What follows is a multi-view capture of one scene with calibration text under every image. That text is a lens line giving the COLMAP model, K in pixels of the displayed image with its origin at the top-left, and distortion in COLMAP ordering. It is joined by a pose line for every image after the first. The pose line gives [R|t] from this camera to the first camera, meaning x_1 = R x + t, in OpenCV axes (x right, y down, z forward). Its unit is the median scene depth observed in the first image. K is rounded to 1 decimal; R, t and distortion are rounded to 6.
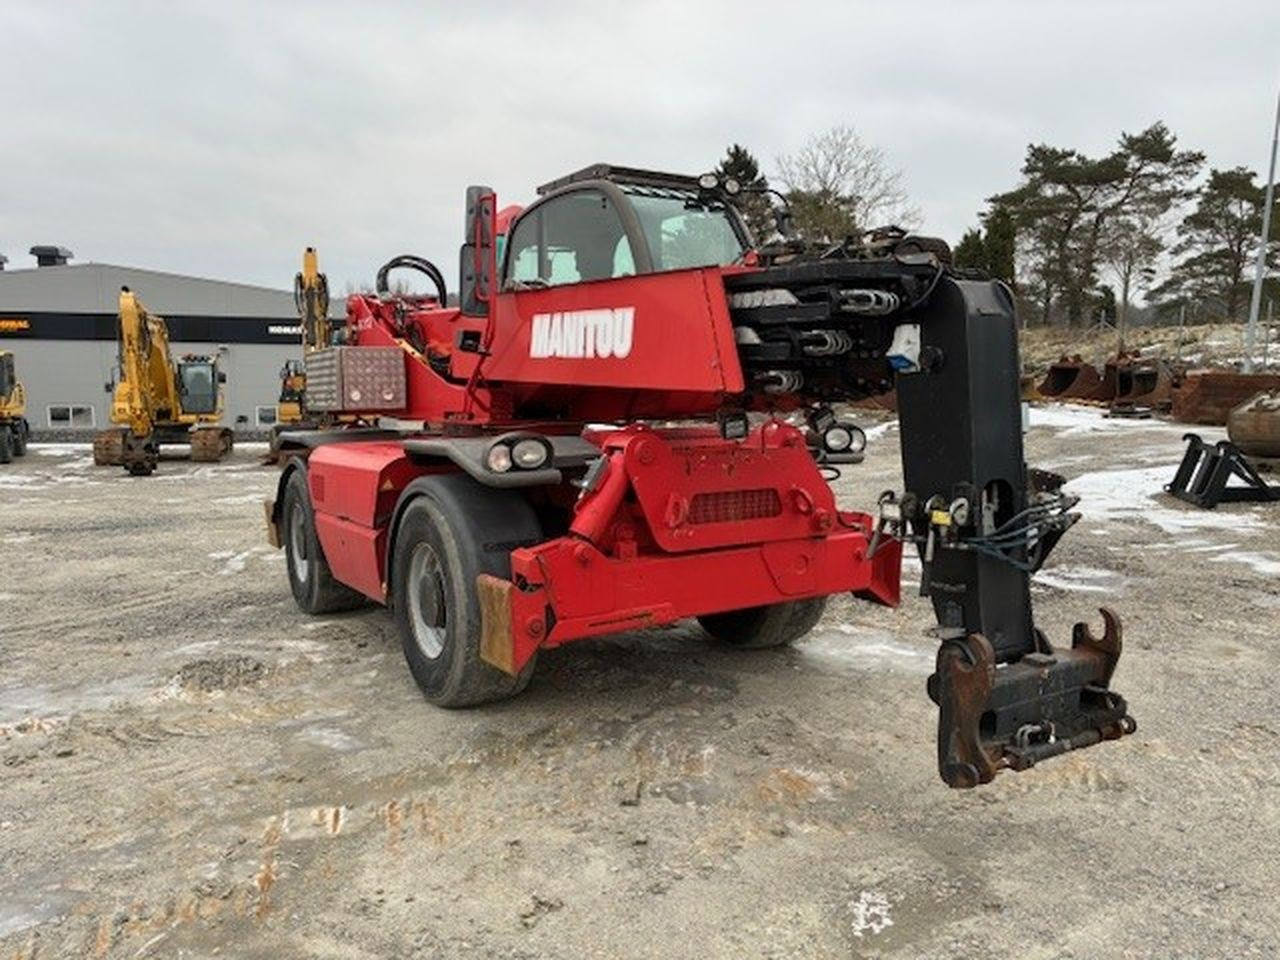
lens RADIAL K [[977.4, 0, 641.7], [0, 977.4, 475.6], [0, 0, 1]] dist [0.023653, -0.025301]
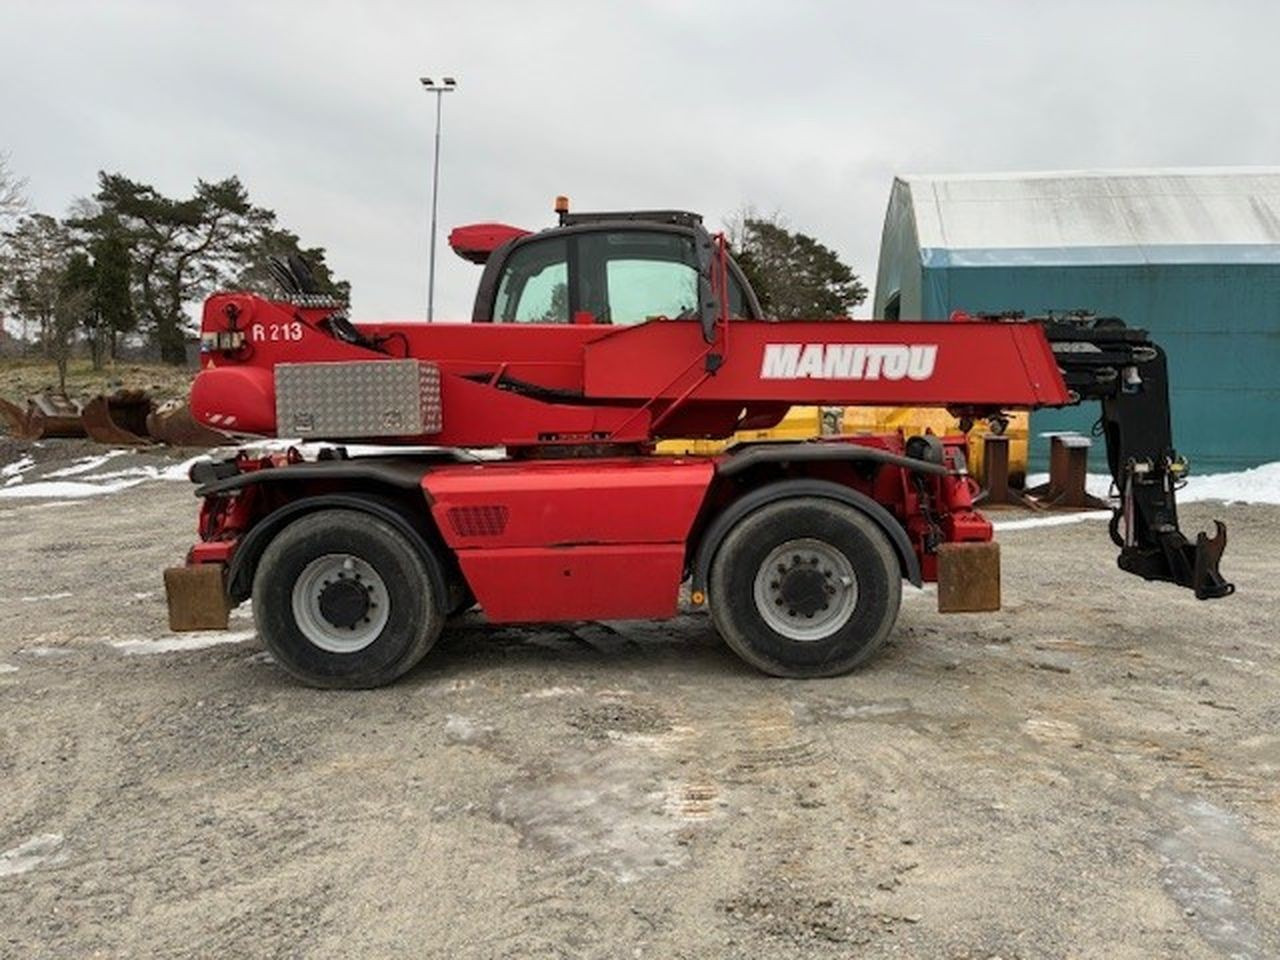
lens RADIAL K [[977.4, 0, 644.0], [0, 977.4, 491.1], [0, 0, 1]] dist [0.023653, -0.025301]
pose [[0.553432, -0.065957, 0.830279, -0.135171], [0.086343, 0.996032, 0.021571, -0.002814], [-0.828407, 0.059751, 0.556930, 0.054588]]
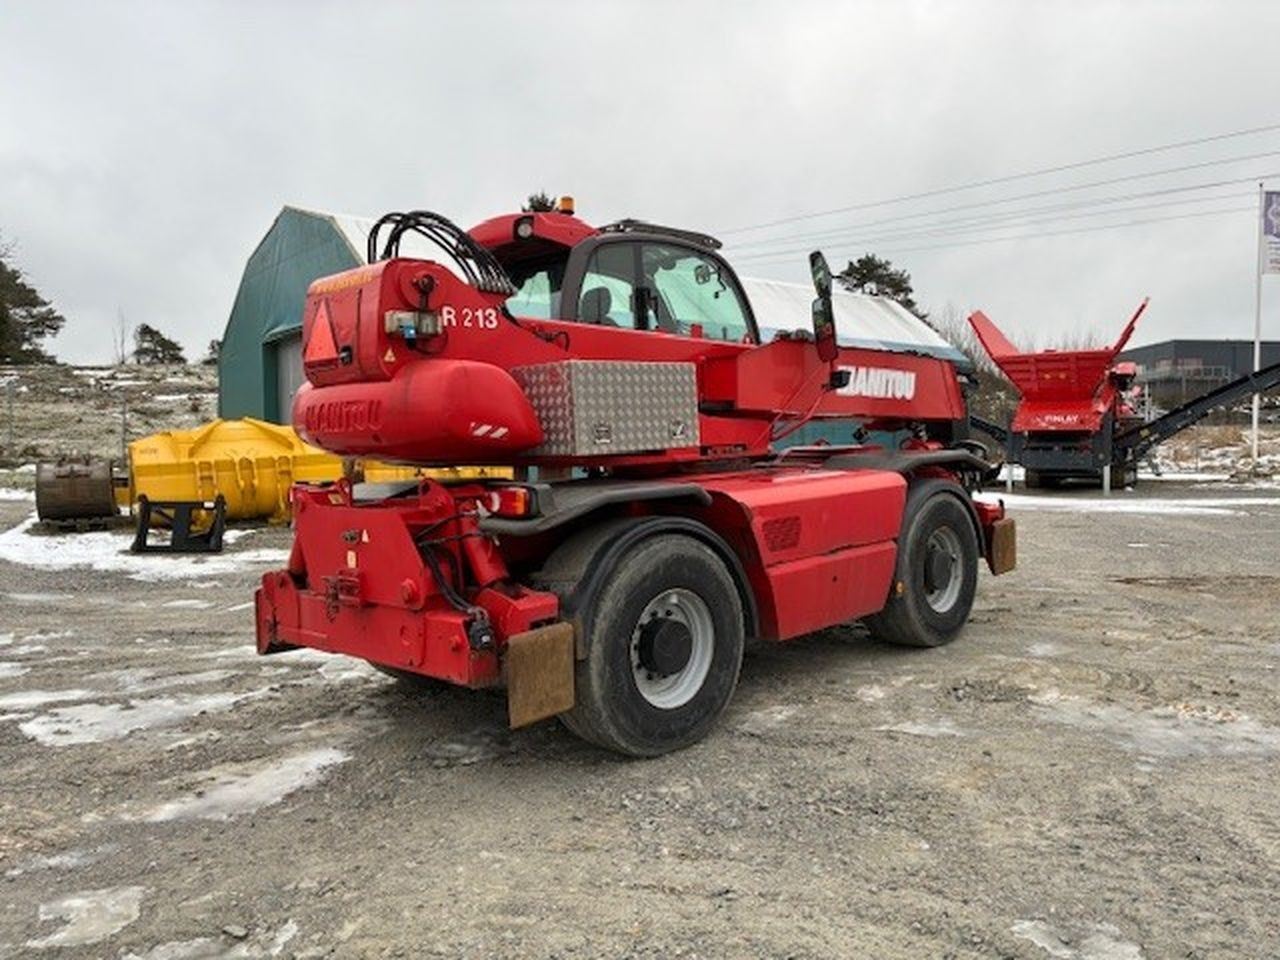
lens RADIAL K [[977.4, 0, 635.3], [0, 977.4, 470.2], [0, 0, 1]] dist [0.023653, -0.025301]
pose [[-0.255913, -0.015786, 0.966571, -0.153492], [0.121973, 0.991348, 0.048485, -0.013712], [-0.958974, 0.130304, -0.251773, 0.187203]]
